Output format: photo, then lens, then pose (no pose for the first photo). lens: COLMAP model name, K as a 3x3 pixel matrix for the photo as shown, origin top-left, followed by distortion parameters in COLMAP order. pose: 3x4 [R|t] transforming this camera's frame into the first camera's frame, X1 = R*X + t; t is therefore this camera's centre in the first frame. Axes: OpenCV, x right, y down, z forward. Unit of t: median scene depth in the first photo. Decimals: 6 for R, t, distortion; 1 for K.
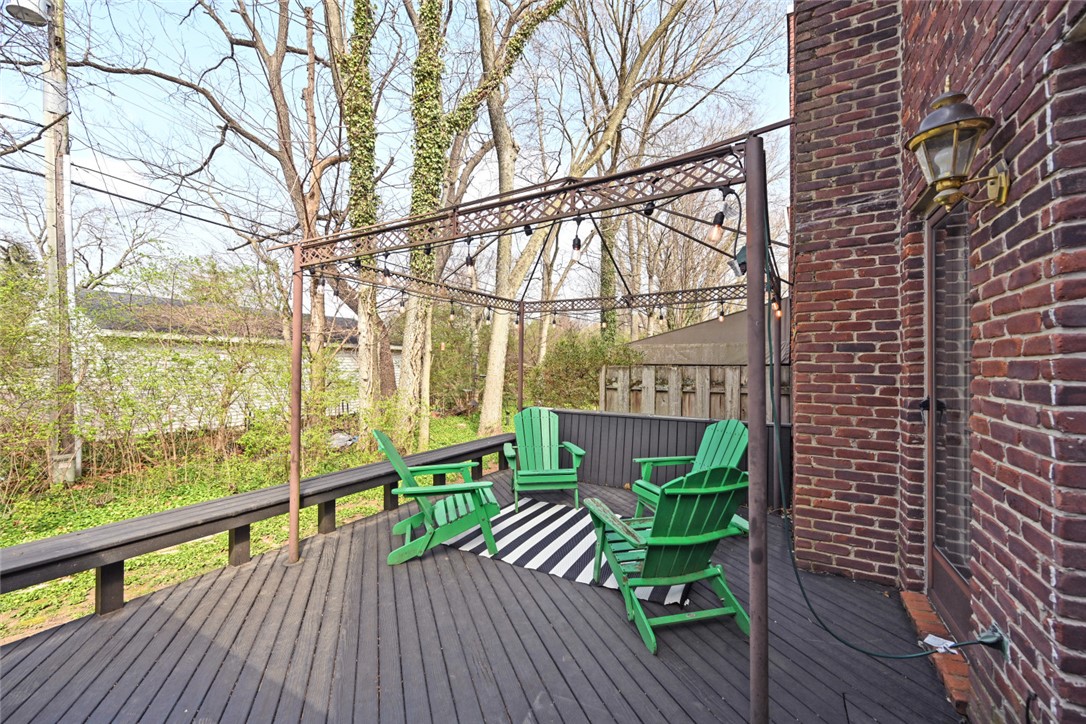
lens RADIAL K [[426.8, 0, 543.0], [0, 426.8, 362.0], [0, 0, 1]] dist [-0.000437, 0.000007]
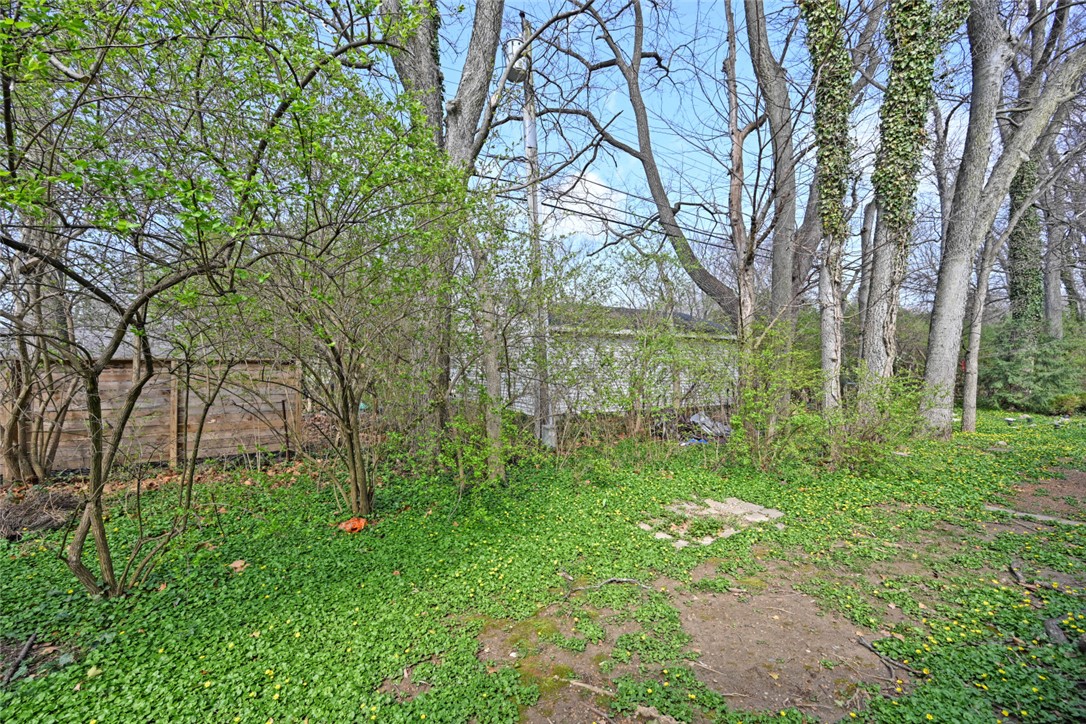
lens RADIAL K [[426.8, 0, 543.0], [0, 426.8, 362.0], [0, 0, 1]] dist [-0.000437, 0.000007]
pose [[0.850692, -0.013165, -0.525499, -0.427557], [0.010366, 0.999912, -0.008270, 0.043436], [0.525562, 0.001588, 0.850754, -0.032463]]
